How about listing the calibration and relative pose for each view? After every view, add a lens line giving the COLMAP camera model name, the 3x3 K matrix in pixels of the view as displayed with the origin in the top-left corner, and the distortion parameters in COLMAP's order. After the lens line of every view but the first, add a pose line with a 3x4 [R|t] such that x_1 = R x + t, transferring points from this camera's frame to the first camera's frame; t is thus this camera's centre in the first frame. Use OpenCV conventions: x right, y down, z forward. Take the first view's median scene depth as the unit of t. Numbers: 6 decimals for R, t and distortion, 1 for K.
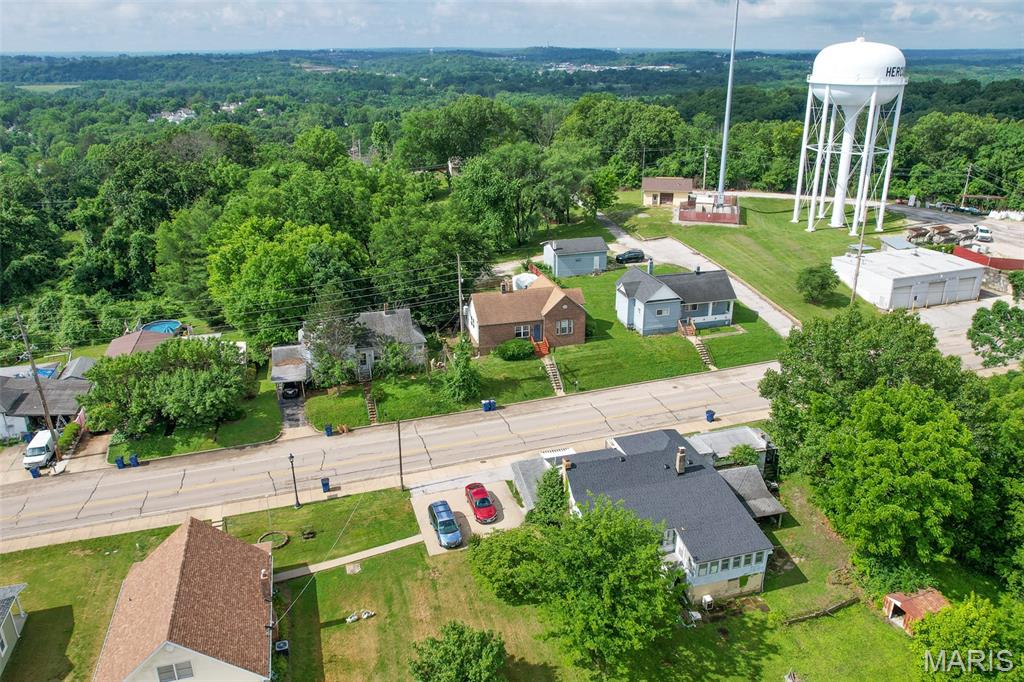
lens RADIAL K [[851.9, 0, 512.0], [0, 851.9, 341.0], [0, 0, 1]] dist [-0.004126, -0.000618]
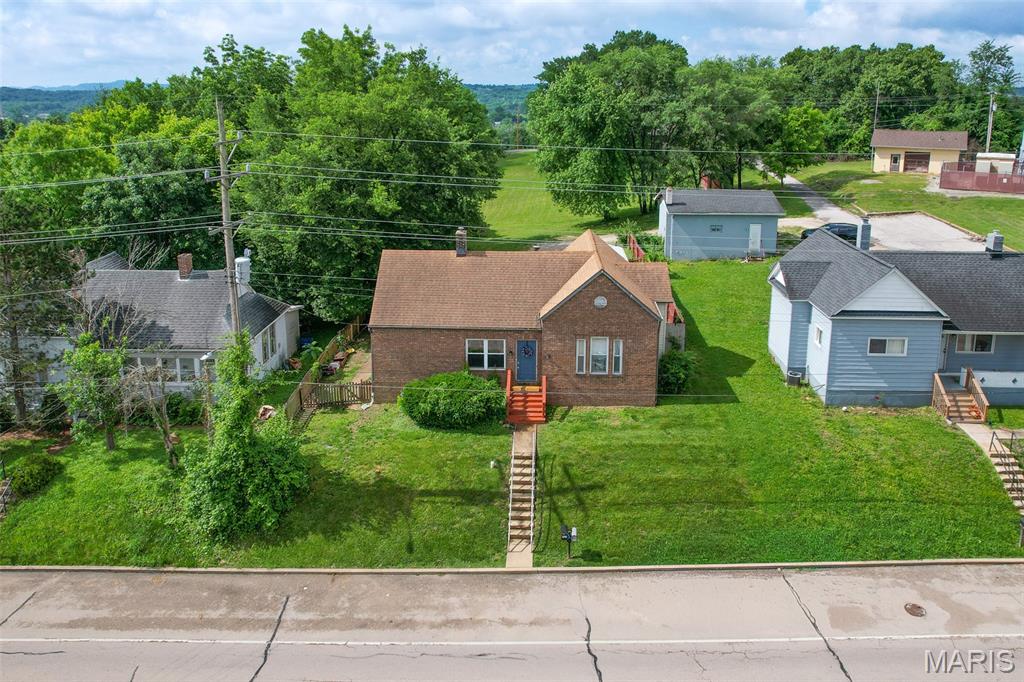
lens RADIAL K [[813.8, 0, 485.7], [0, 813.8, 212.6], [0, 0, 1]] dist [-0.012775, 0.004633]
pose [[0.947912, 0.062165, -0.312408, 0.118284], [-0.116898, 0.980229, -0.159640, -0.014491], [0.296308, 0.187845, 0.936438, 0.610550]]
